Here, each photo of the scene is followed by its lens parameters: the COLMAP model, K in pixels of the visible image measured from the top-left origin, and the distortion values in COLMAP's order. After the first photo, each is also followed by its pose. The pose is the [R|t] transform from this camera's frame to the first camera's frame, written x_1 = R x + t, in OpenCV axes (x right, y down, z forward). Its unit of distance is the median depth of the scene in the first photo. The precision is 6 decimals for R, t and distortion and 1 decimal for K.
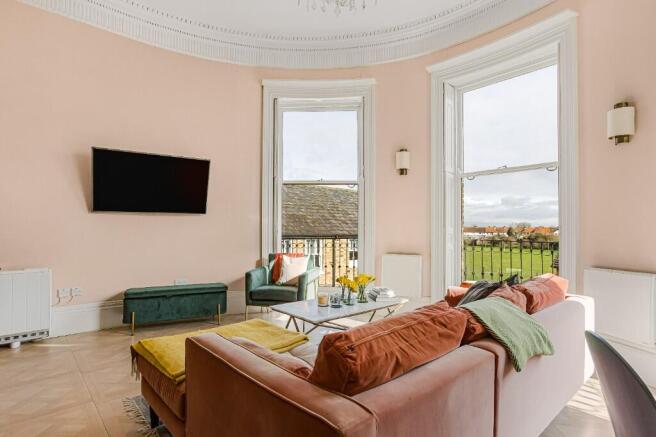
lens RADIAL K [[340.6, 0, 329.2], [0, 340.6, 228.2], [0, 0, 1]] dist [0.000390, 0.000144]
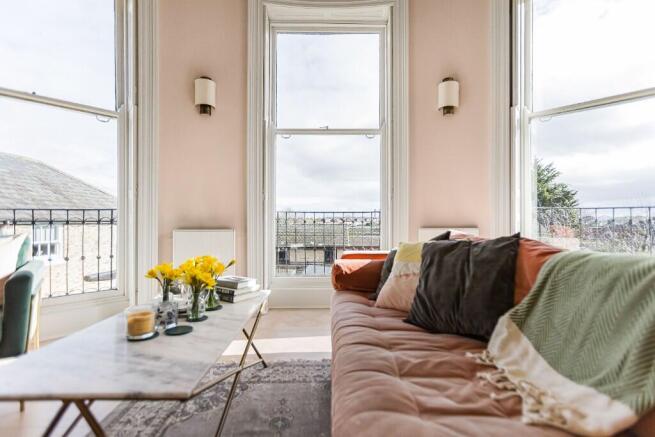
lens RADIAL K [[318.8, 0, 327.5], [0, 318.8, 218.5], [0, 0, 1]] dist [0.000541, 0.000194]
pose [[0.655507, 0.000108, 0.755189, -0.120979], [0.000740, 0.999999, -0.000786, 0.062570], [-0.755188, 0.001075, 0.655507, 0.430298]]
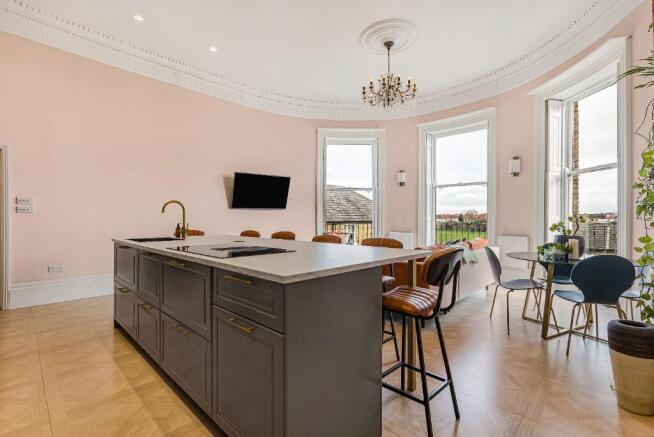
lens RADIAL K [[297.7, 0, 325.8], [0, 297.7, 220.0], [0, 0, 1]] dist [0.000709, 0.001293]
pose [[0.997979, -0.004279, 0.063402, -0.283510], [0.003283, 0.999870, 0.015808, -0.010492], [-0.063461, -0.015568, 0.997863, -0.512864]]
